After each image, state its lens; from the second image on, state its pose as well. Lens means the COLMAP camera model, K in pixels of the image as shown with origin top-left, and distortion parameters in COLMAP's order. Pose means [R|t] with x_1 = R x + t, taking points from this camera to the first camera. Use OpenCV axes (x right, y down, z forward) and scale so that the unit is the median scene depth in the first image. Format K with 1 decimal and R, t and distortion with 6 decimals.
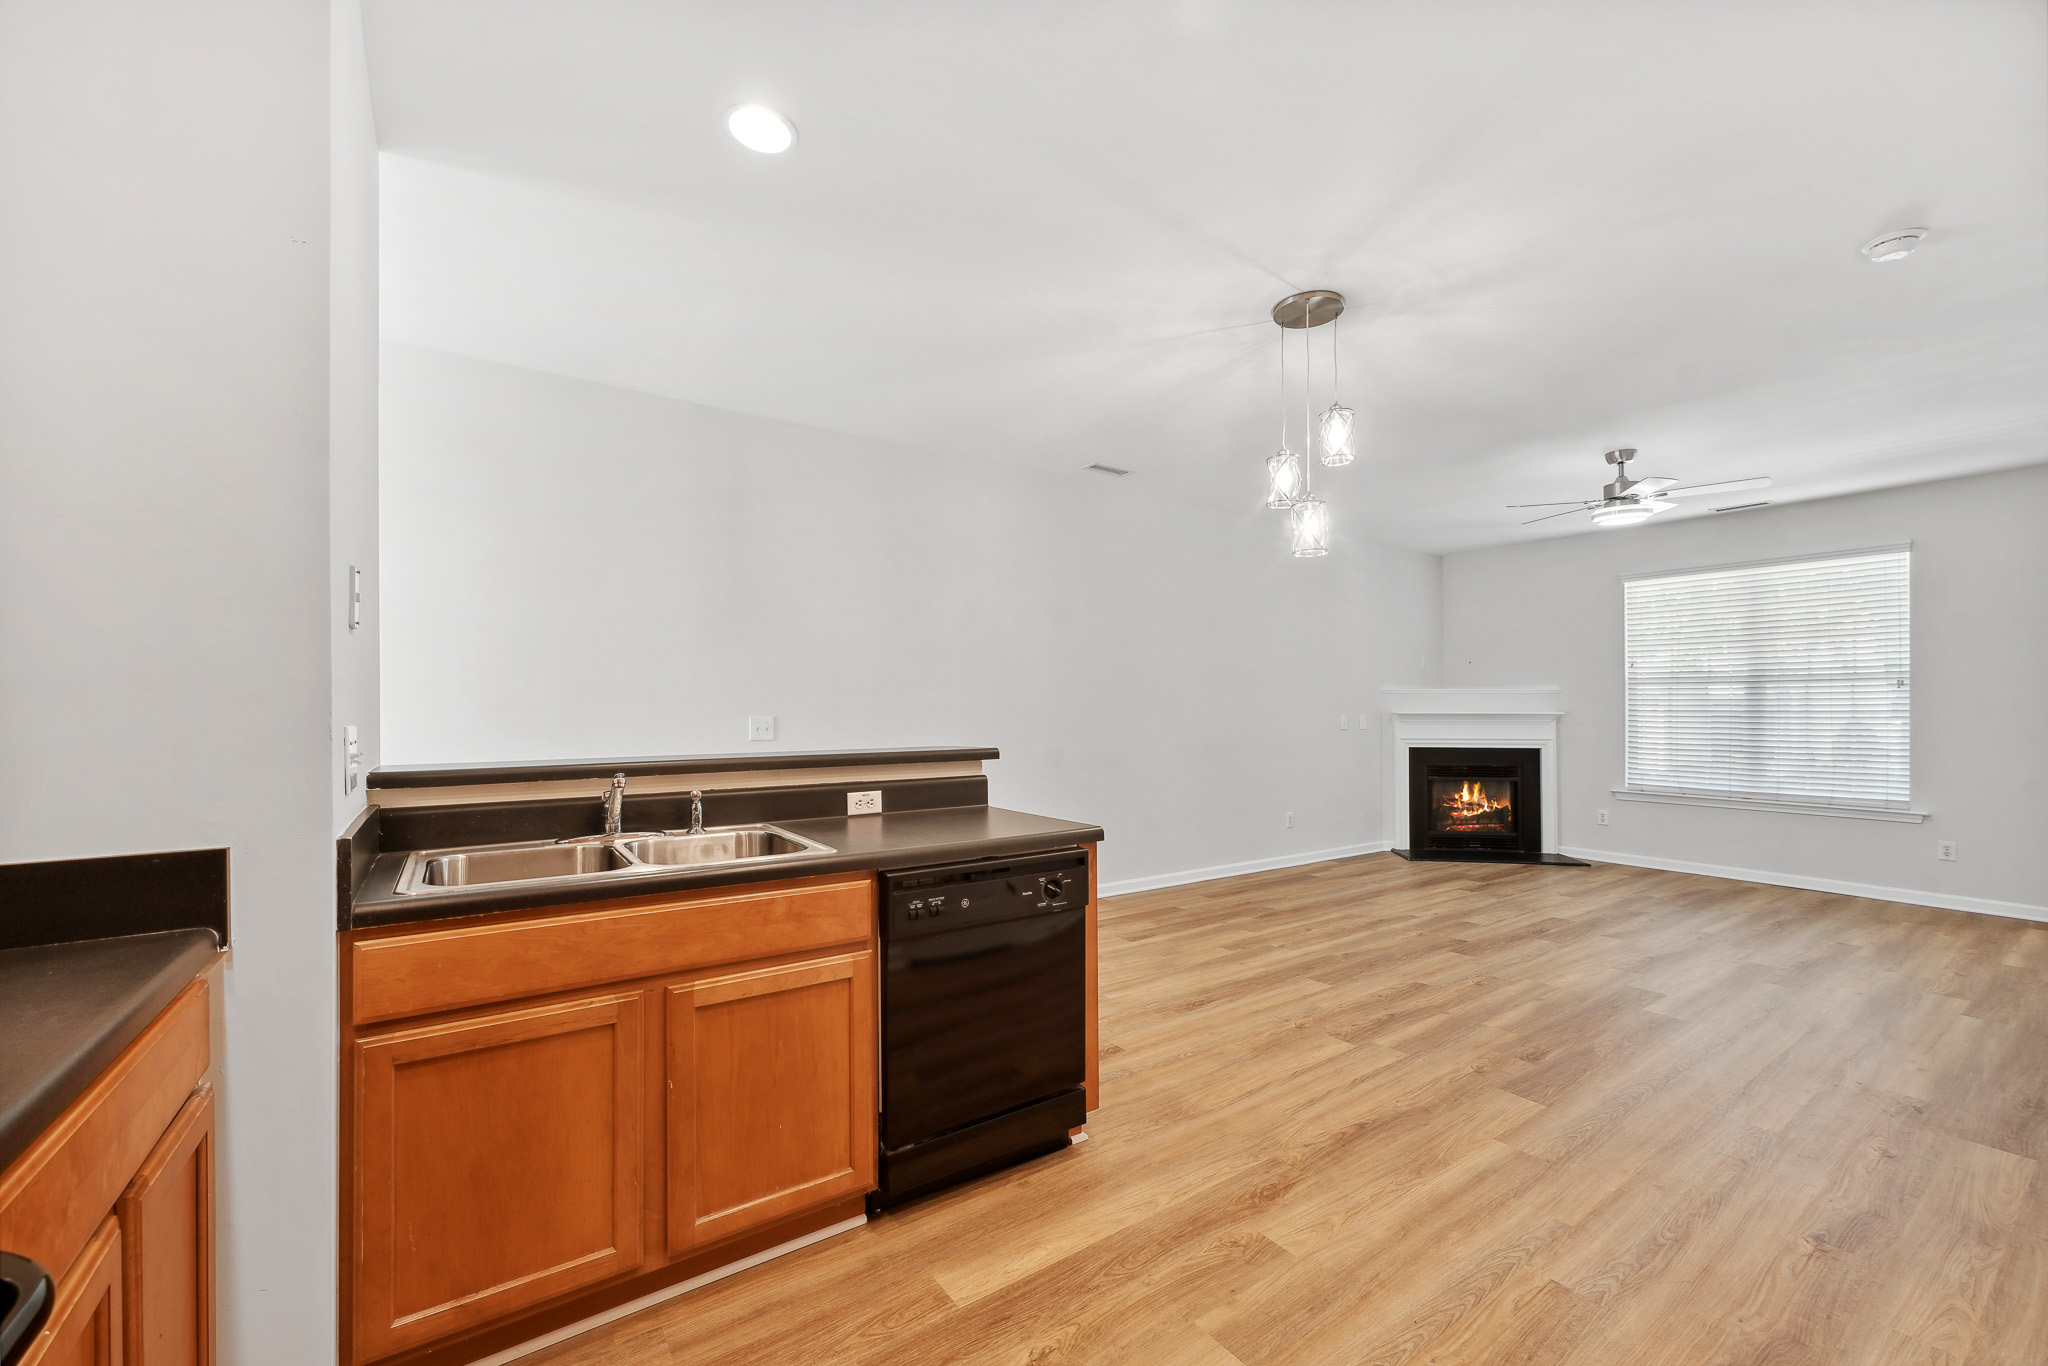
lens RADIAL K [[813.3, 0, 1018.0], [0, 813.3, 706.0], [0, 0, 1]] dist [0.000778, 0.000054]
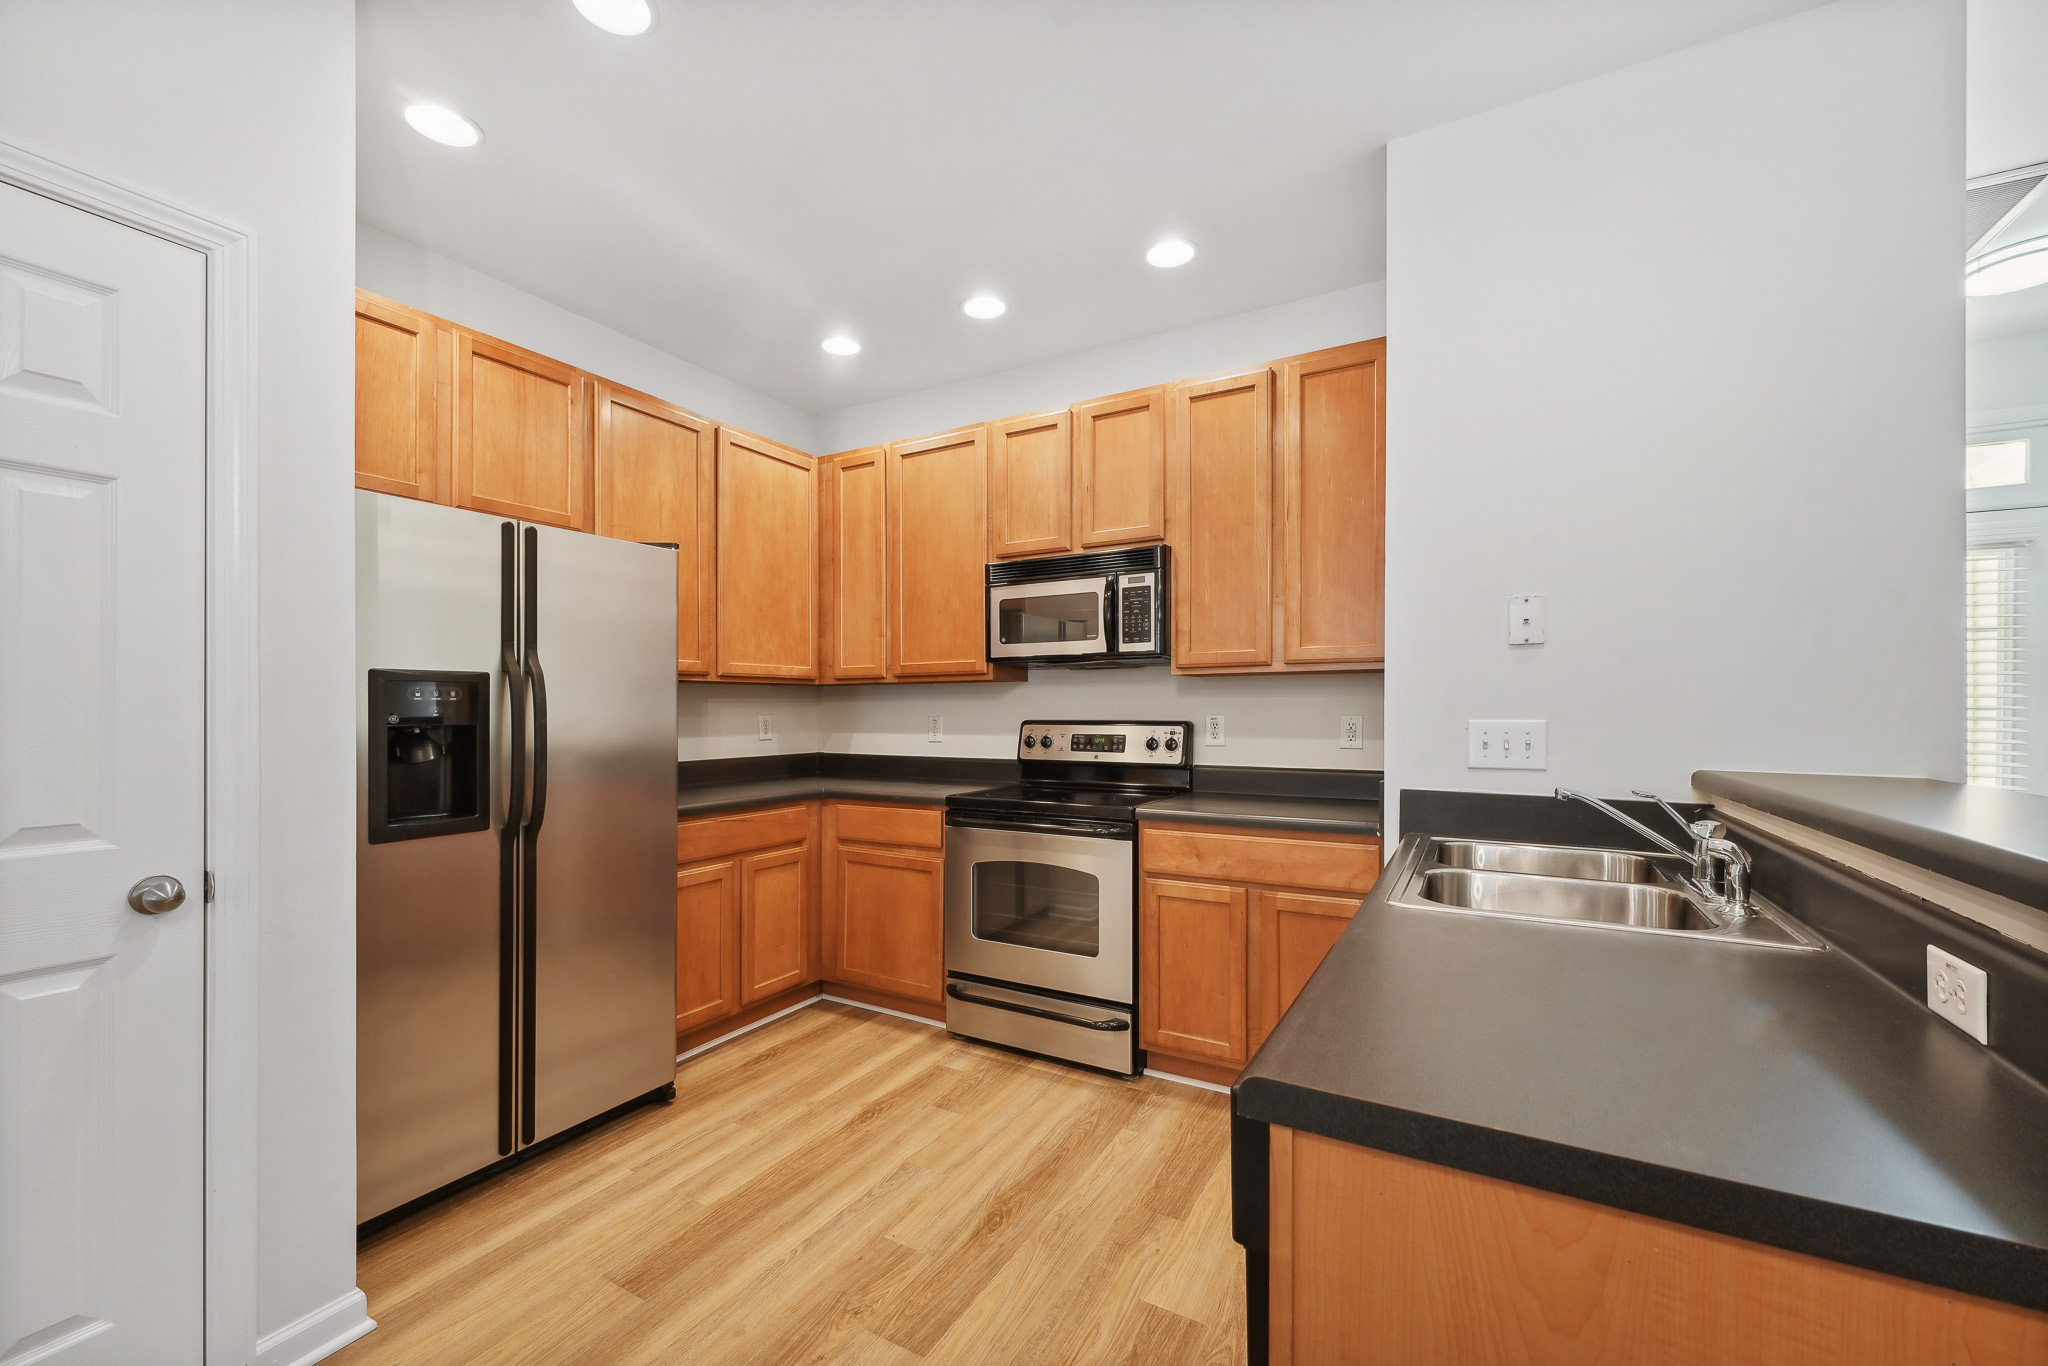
lens RADIAL K [[822.3, 0, 1013.1], [0, 822.3, 715.2], [0, 0, 1]] dist [0.003616, 0.000104]
pose [[-0.903606, 0.004436, -0.428342, 0.342738], [0.004415, 0.999990, 0.001043, 0.007512], [0.428342, -0.000949, -0.903616, 1.320664]]
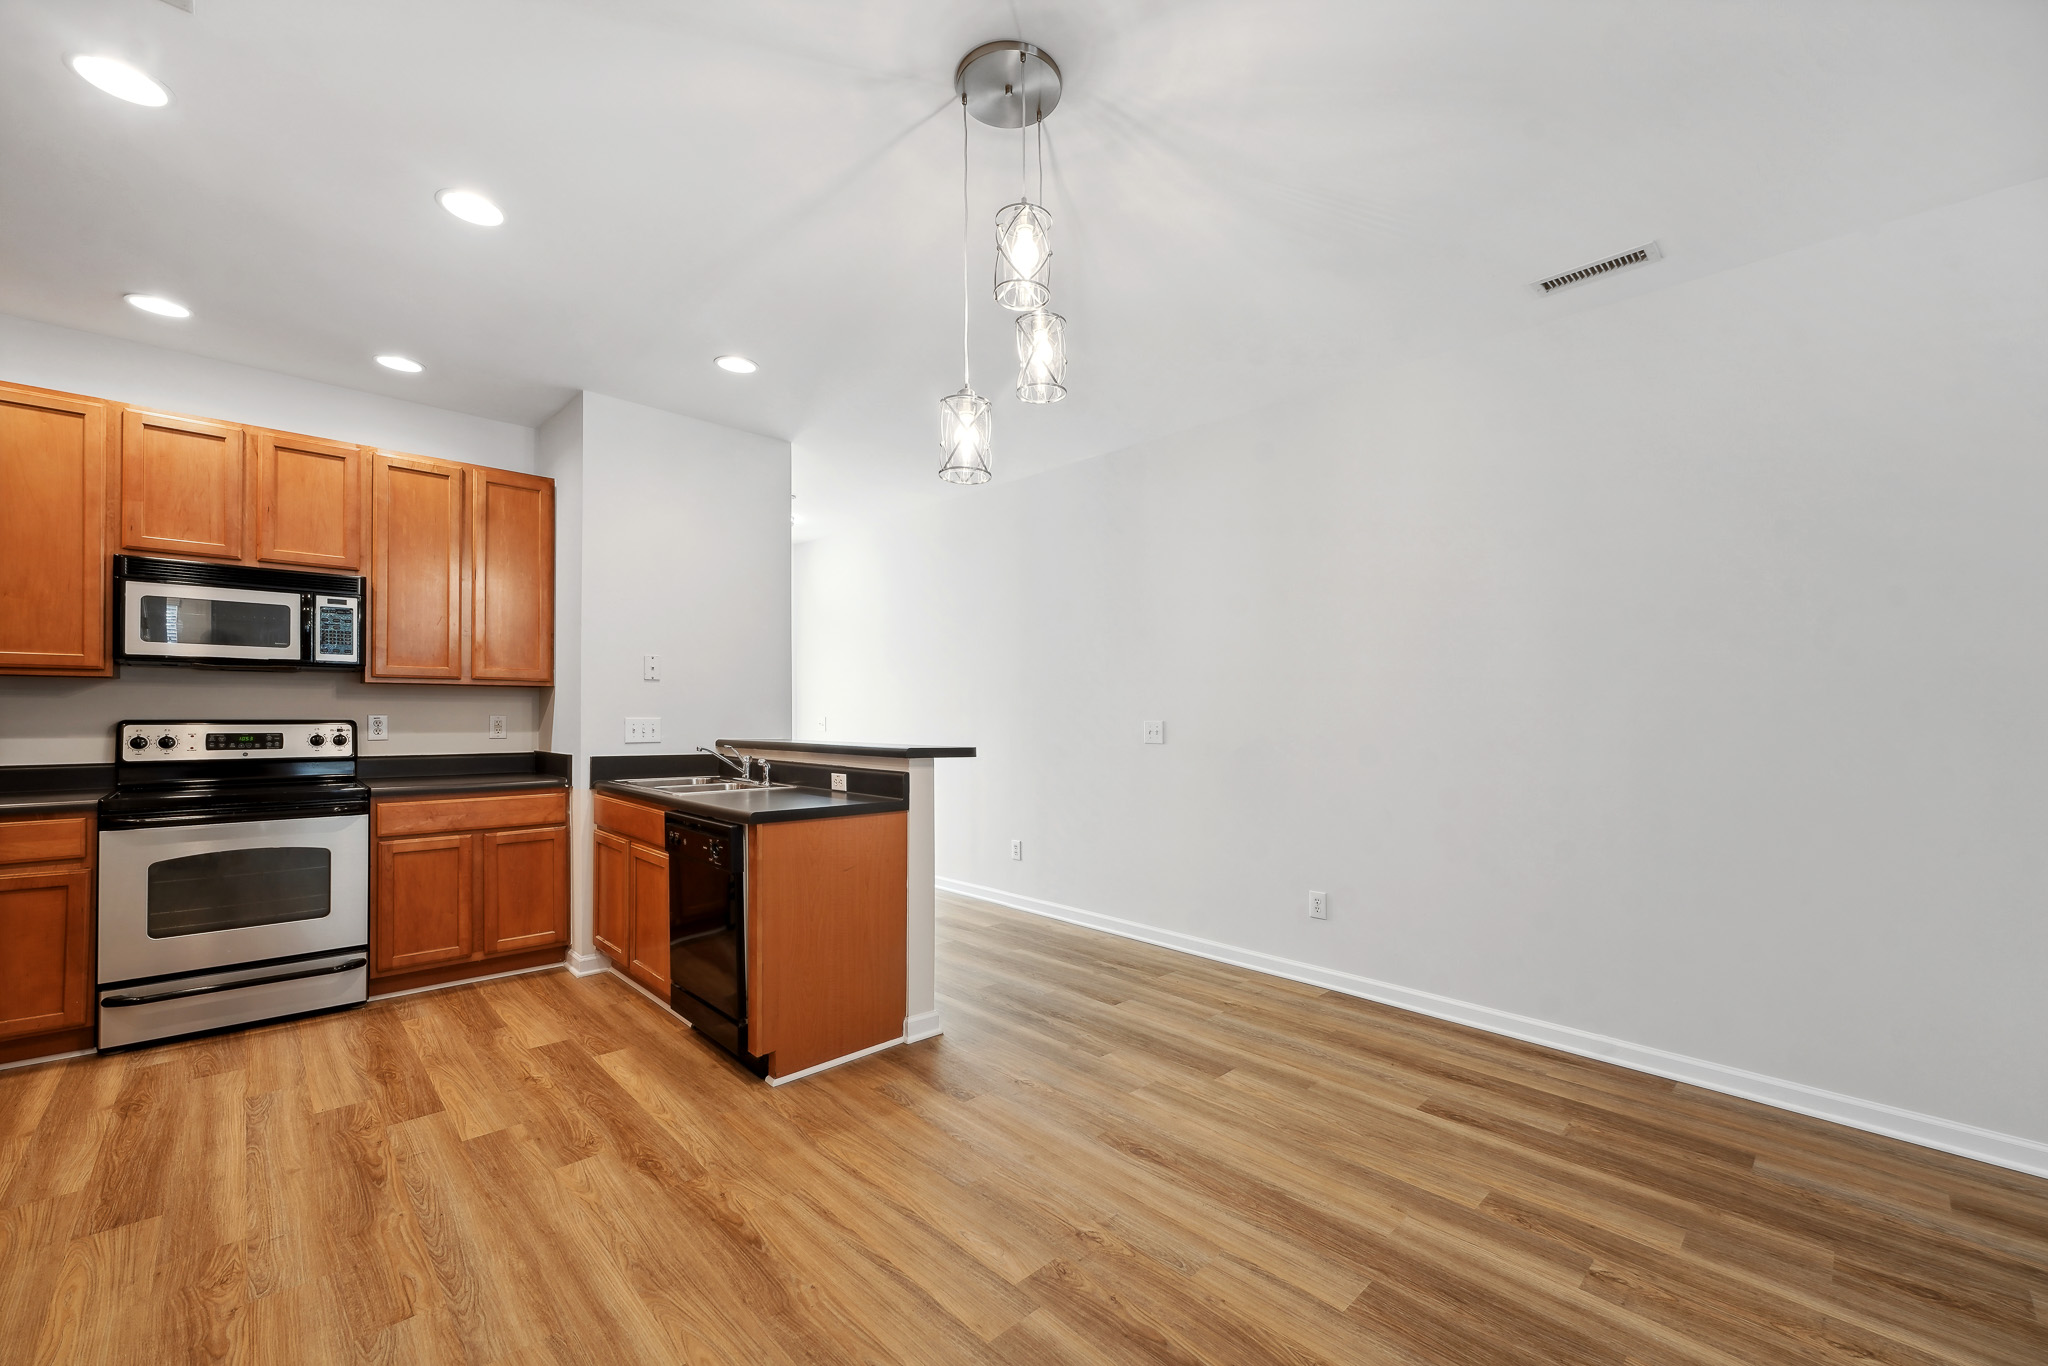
lens RADIAL K [[822.3, 0, 1013.1], [0, 822.3, 715.2], [0, 0, 1]] dist [0.003616, 0.000104]
pose [[0.148449, 0.001560, -0.988919, 1.386010], [0.000080, 0.999999, 0.001589, 0.007982], [0.988920, -0.000315, 0.148449, 1.257677]]
